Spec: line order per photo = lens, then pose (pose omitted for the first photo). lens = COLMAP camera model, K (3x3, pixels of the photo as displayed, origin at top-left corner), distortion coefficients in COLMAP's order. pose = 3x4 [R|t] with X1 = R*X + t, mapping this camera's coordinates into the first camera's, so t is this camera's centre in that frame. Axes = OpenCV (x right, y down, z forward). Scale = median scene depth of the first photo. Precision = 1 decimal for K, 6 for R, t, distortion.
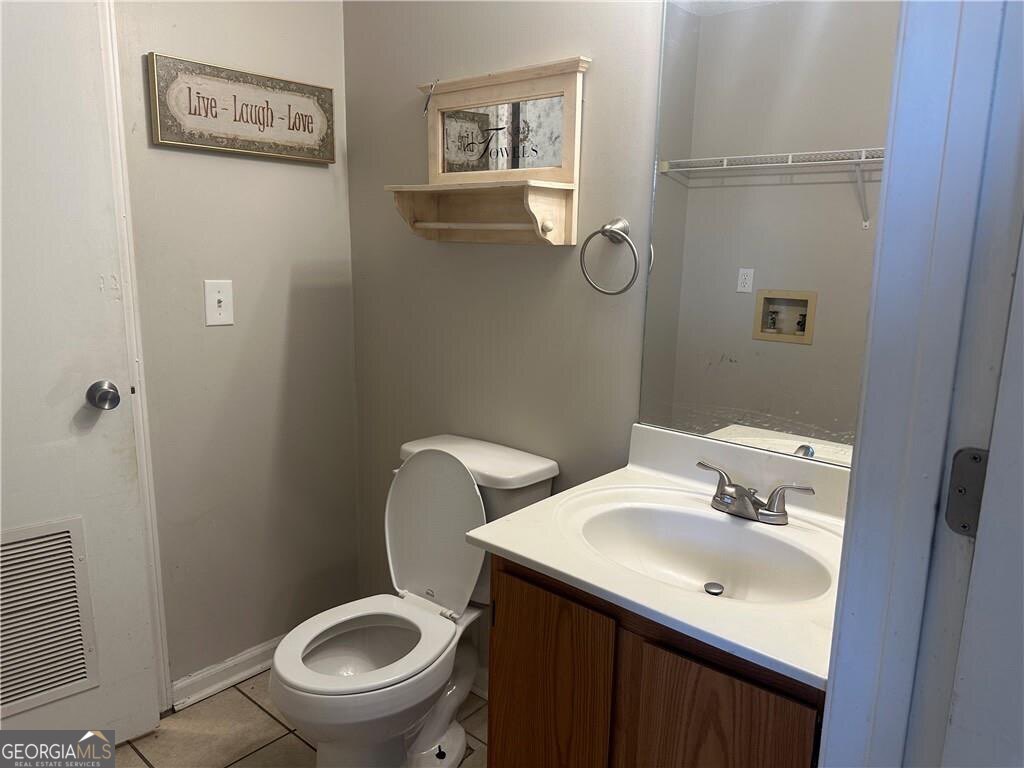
lens RADIAL K [[747.6, 0, 499.6], [0, 747.6, 380.3], [0, 0, 1]] dist [0.168773, -0.130020]
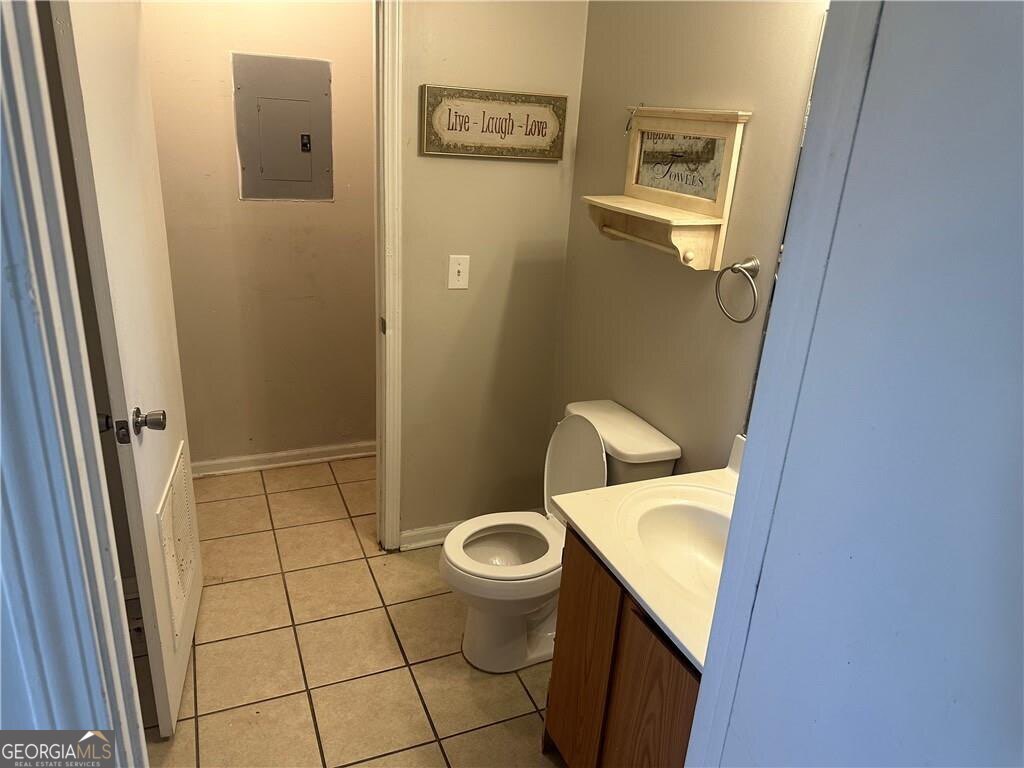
lens RADIAL K [[734.9, 0, 512.0], [0, 734.9, 384.0], [0, 0, 1]] dist [0.397221, -0.564271]
pose [[0.909166, 0.184994, -0.373087, 0.253633], [-0.129015, 0.976957, 0.170028, -0.154199], [0.395944, -0.106450, 0.912084, -0.176134]]
